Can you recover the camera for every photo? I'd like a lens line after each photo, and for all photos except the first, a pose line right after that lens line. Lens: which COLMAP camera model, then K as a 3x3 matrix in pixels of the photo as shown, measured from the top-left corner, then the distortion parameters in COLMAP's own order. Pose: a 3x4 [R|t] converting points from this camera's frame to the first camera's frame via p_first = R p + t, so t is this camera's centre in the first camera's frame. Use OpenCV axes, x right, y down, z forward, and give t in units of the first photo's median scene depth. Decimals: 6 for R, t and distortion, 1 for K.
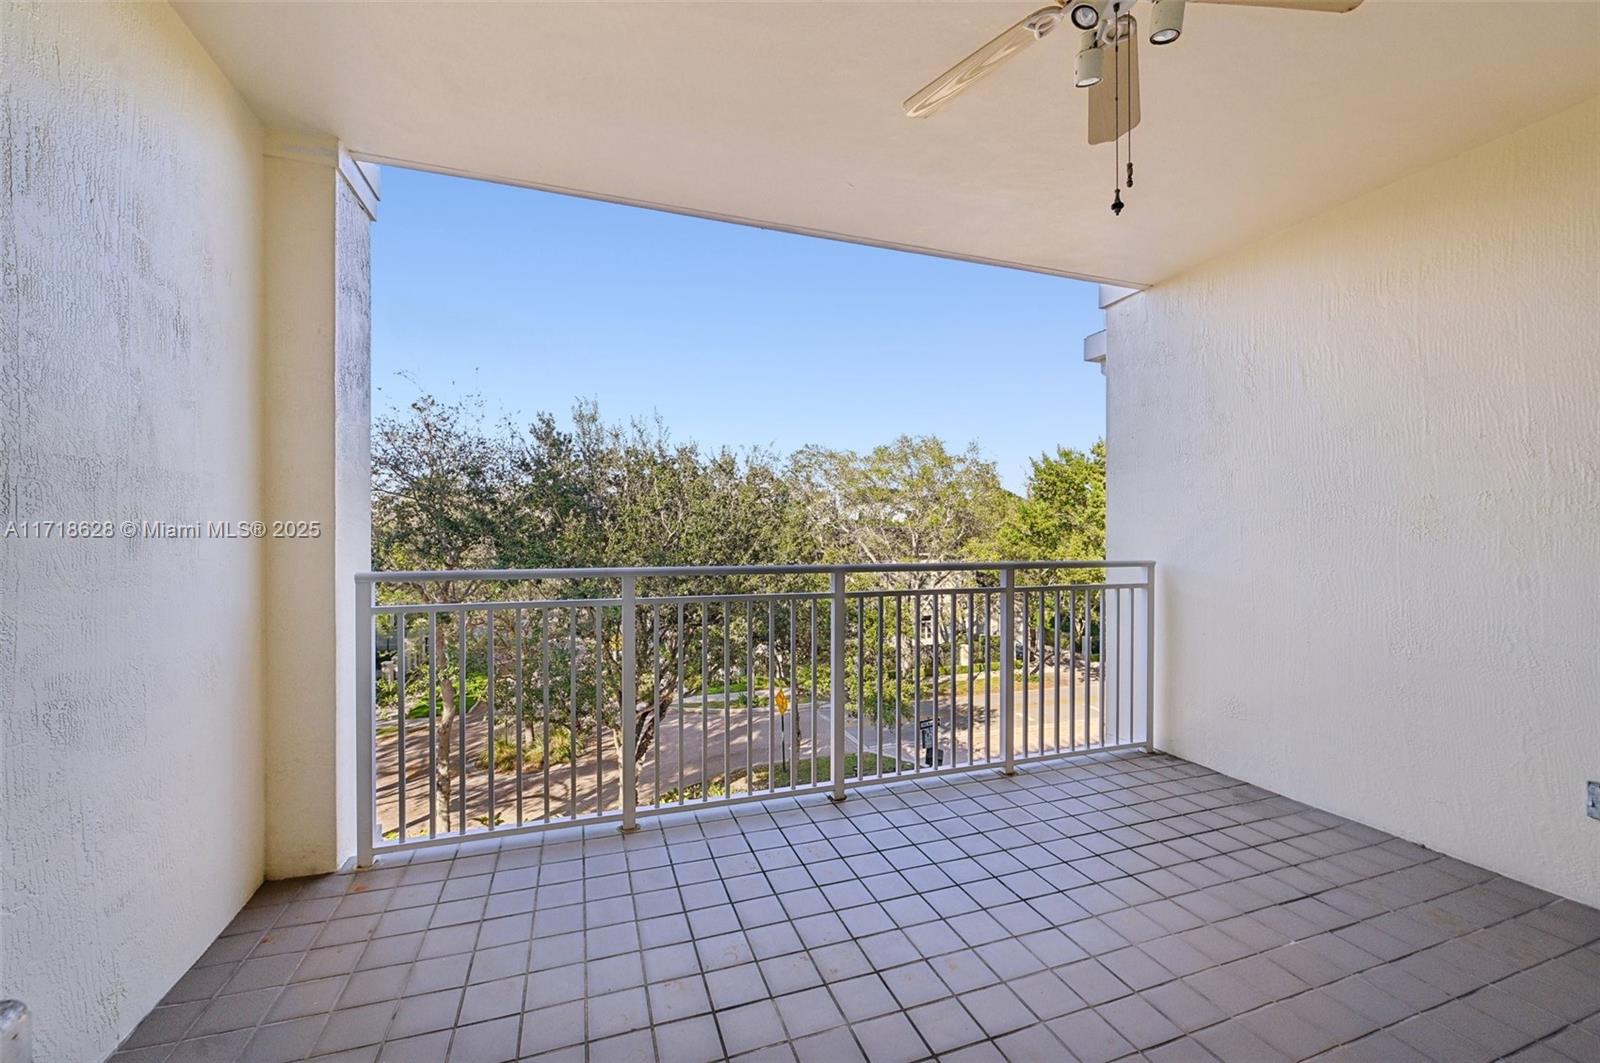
lens RADIAL K [[645.4, 0, 800.0], [0, 645.4, 531.5], [0, 0, 1]] dist [-0.007812, 0.000043]
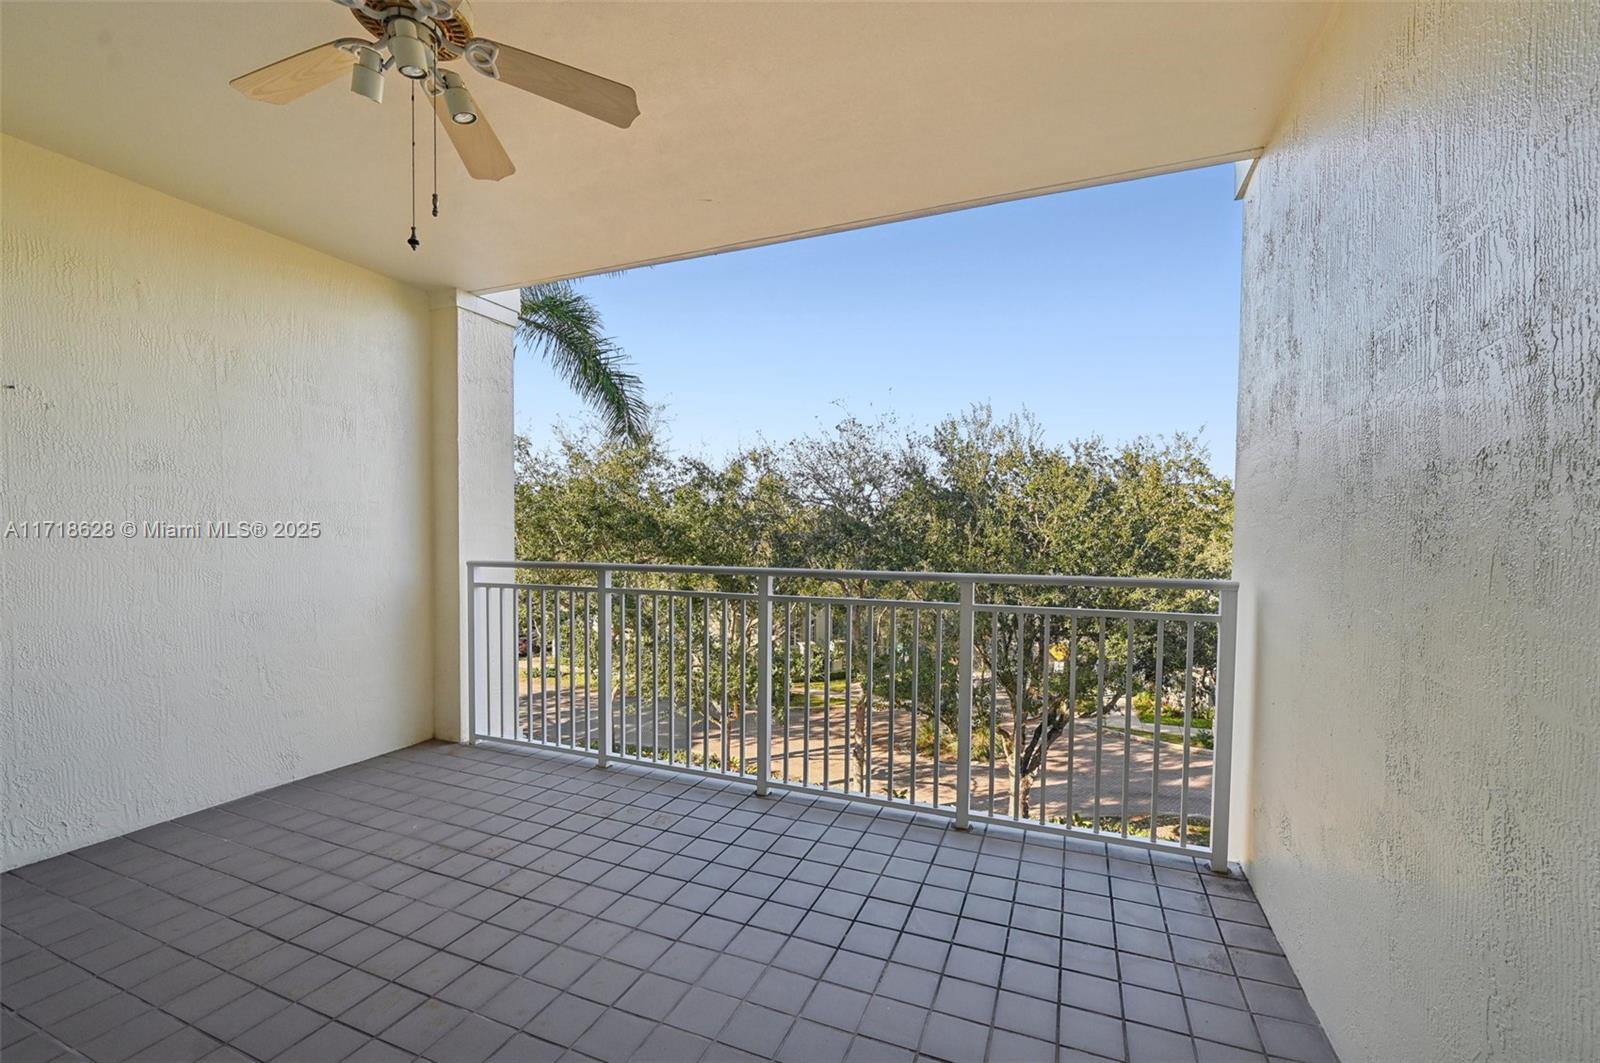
lens RADIAL K [[656.0, 0, 802.7], [0, 656.0, 557.5], [0, 0, 1]] dist [-0.009759, -0.000067]
pose [[0.749204, 0.024833, -0.661874, 0.779272], [-0.003494, 0.999431, 0.033542, 0.000387], [0.662330, -0.022817, 0.748864, 0.262012]]
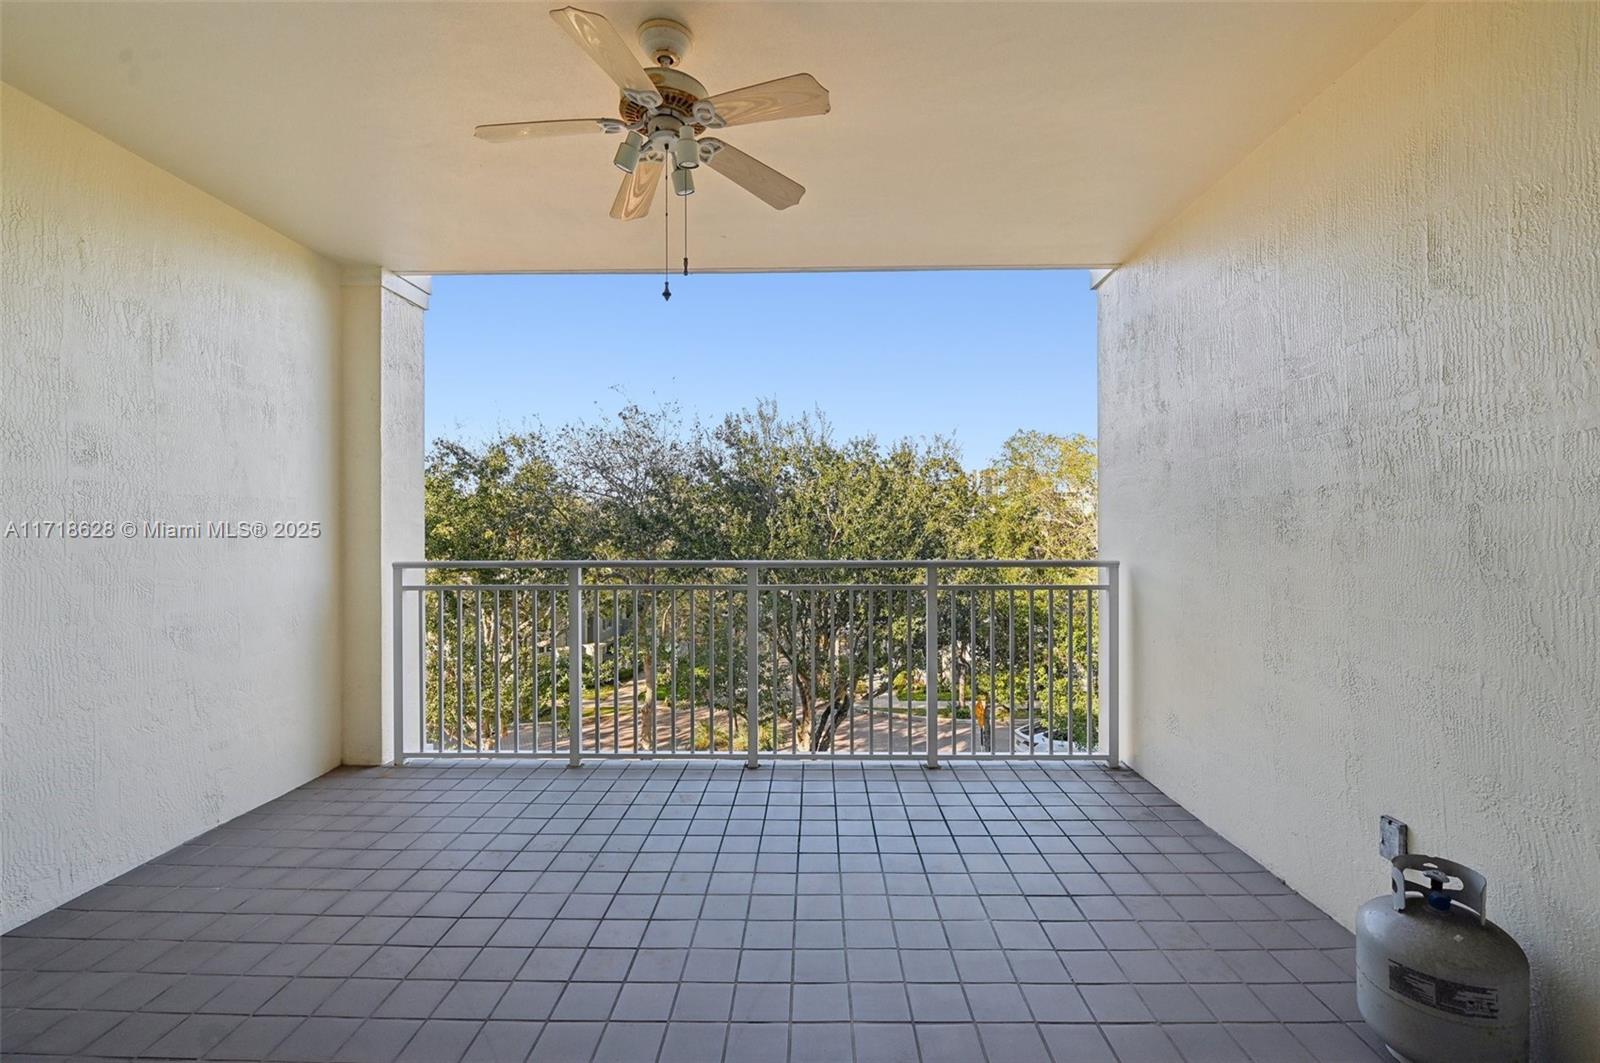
lens RADIAL K [[697.9, 0, 799.1], [0, 697.9, 522.2], [0, 0, 1]] dist [-0.010225, -0.000494]
pose [[0.937269, -0.007557, -0.348525, 0.556356], [0.005421, 0.999960, -0.007104, -0.006631], [0.348564, 0.004769, 0.937273, -0.119803]]
